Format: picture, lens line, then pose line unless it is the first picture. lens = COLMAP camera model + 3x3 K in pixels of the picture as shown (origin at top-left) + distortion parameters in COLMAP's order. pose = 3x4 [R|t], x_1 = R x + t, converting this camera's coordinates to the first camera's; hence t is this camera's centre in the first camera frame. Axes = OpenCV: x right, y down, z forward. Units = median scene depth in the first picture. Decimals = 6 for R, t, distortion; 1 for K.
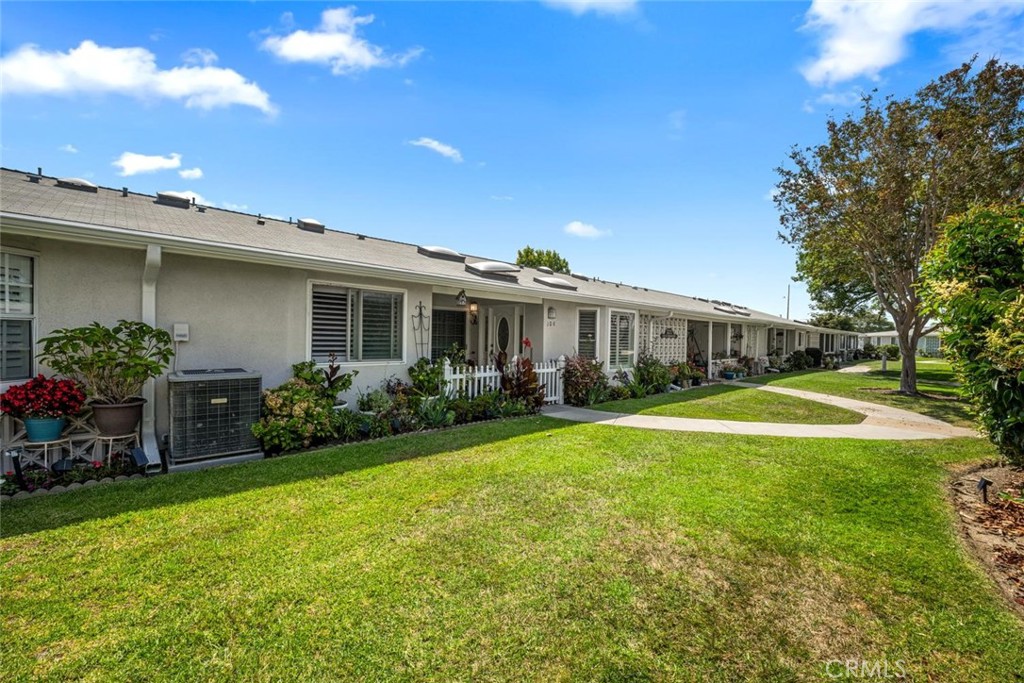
lens RADIAL K [[416.0, 0, 512.0], [0, 416.0, 357.6], [0, 0, 1]] dist [-0.000395, 0.000064]
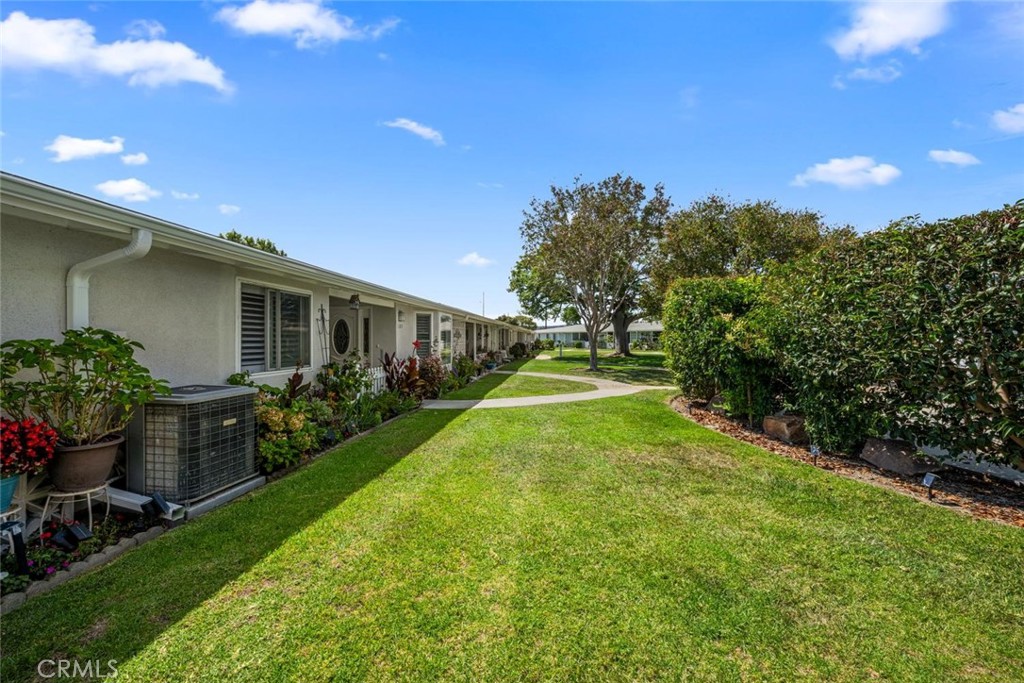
lens RADIAL K [[416.0, 0, 512.0], [0, 416.0, 357.6], [0, 0, 1]] dist [-0.000395, 0.000064]
pose [[0.764457, -0.047580, 0.642917, -0.597735], [0.045303, 0.998772, 0.020050, -0.013651], [-0.643082, 0.013799, 0.765673, -0.017104]]
